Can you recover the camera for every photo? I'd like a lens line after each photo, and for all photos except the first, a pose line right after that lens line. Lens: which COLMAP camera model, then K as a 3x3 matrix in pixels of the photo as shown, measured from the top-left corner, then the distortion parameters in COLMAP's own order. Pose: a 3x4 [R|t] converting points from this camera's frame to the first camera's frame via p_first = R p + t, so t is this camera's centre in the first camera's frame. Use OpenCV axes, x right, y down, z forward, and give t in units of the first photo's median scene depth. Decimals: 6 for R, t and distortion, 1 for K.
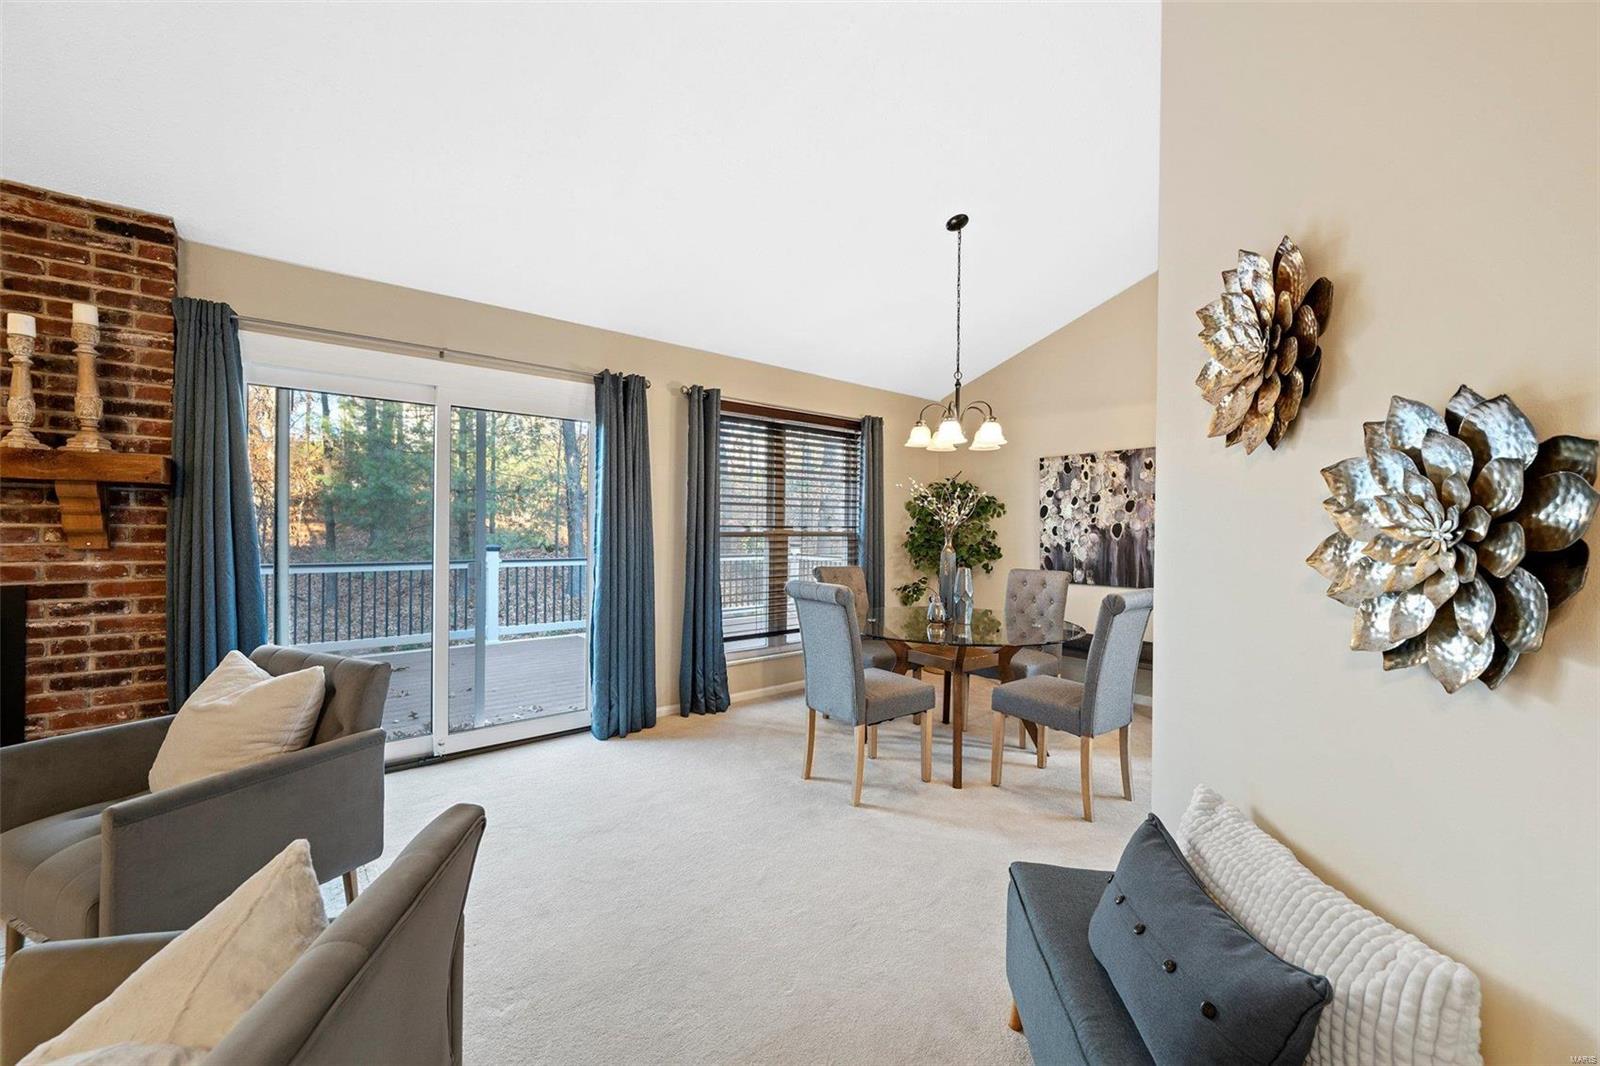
lens RADIAL K [[626.1, 0, 807.9], [0, 626.1, 532.2], [0, 0, 1]] dist [0.000052, 0.000149]
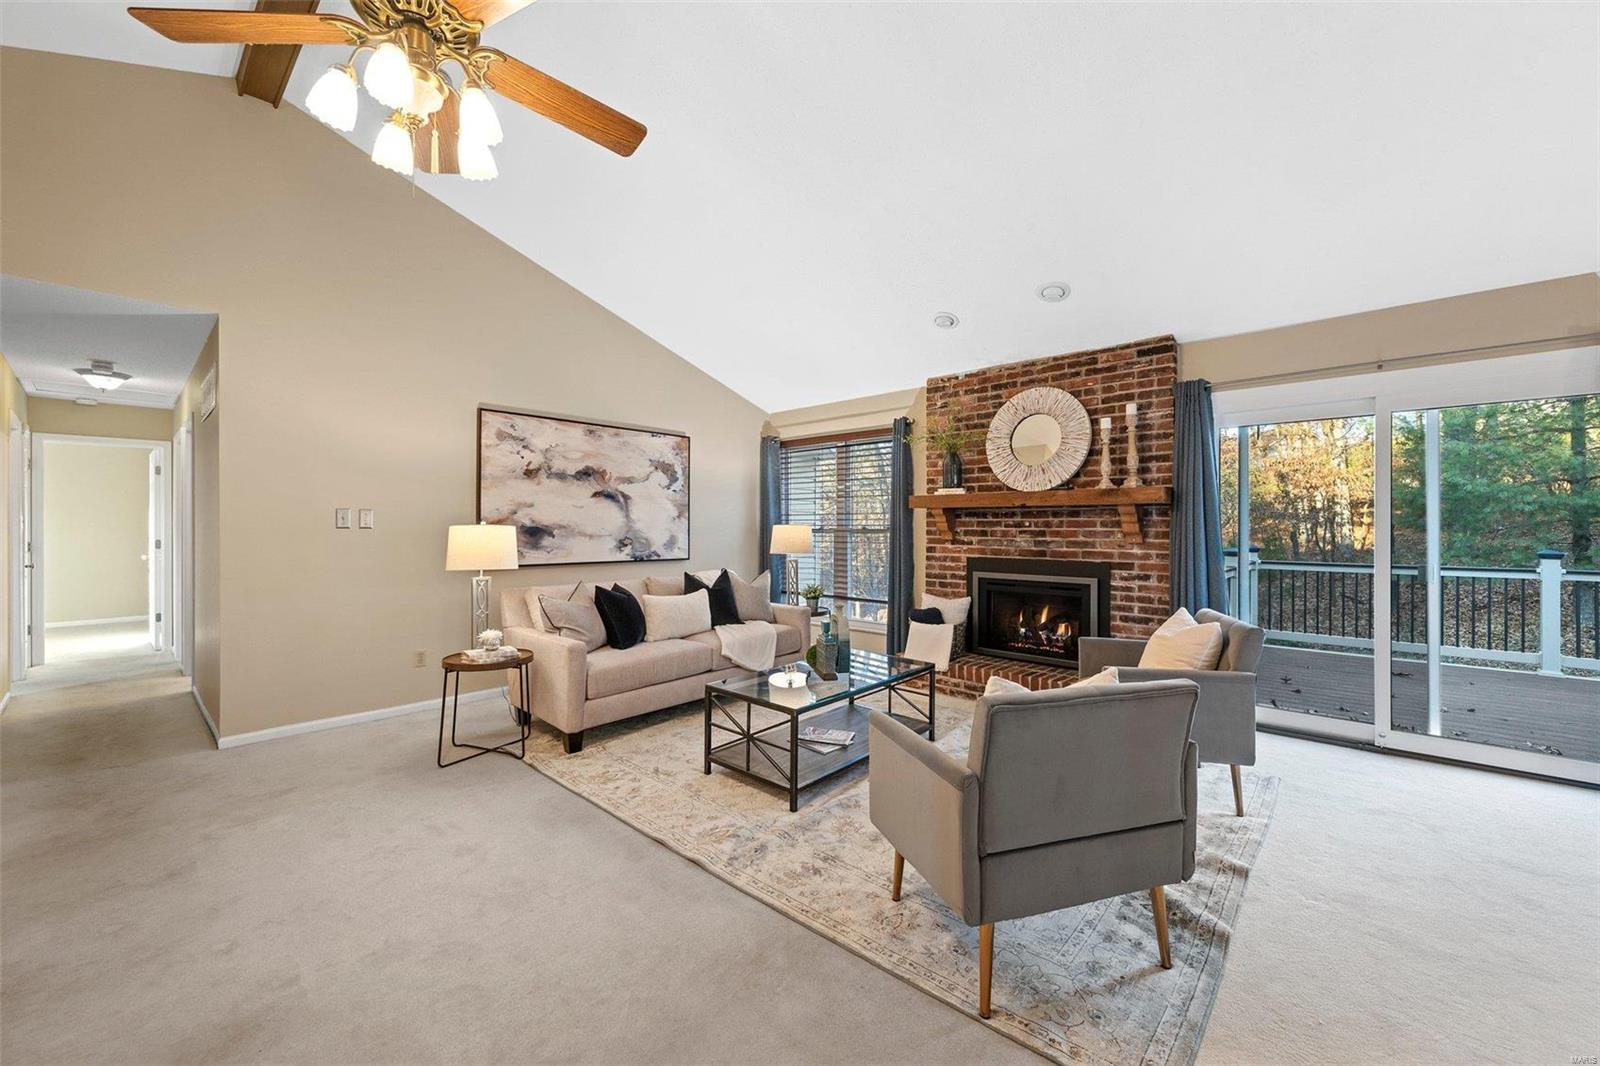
lens RADIAL K [[628.6, 0, 798.0], [0, 628.6, 526.5], [0, 0, 1]] dist [-0.001049, 0.000089]
pose [[0.134528, -0.009168, -0.990867, 0.441278], [-0.003411, 0.999947, -0.009715, 0.001515], [0.990904, 0.004687, 0.134490, -0.153004]]
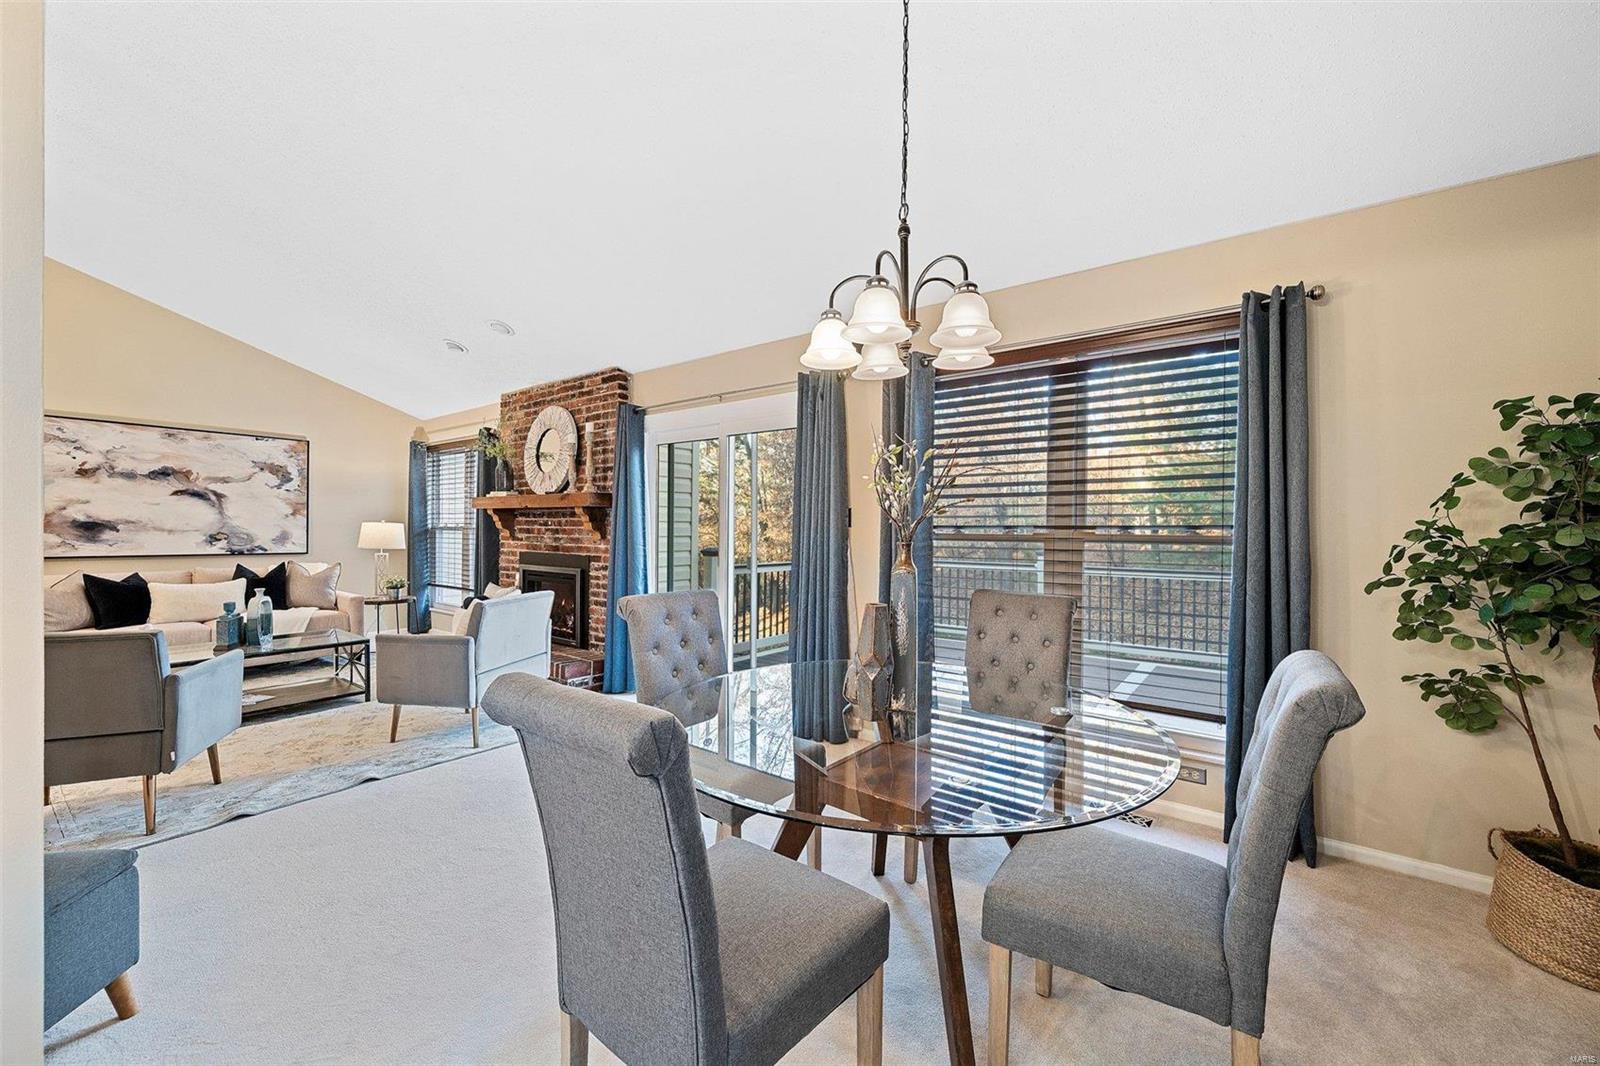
lens RADIAL K [[628.6, 0, 798.0], [0, 628.6, 526.5], [0, 0, 1]] dist [-0.001049, 0.000089]
pose [[0.226405, -0.009510, -0.973987, 1.005647], [-0.010491, 0.999871, -0.012201, 0.003166], [0.973977, 0.012981, 0.226276, 1.152677]]
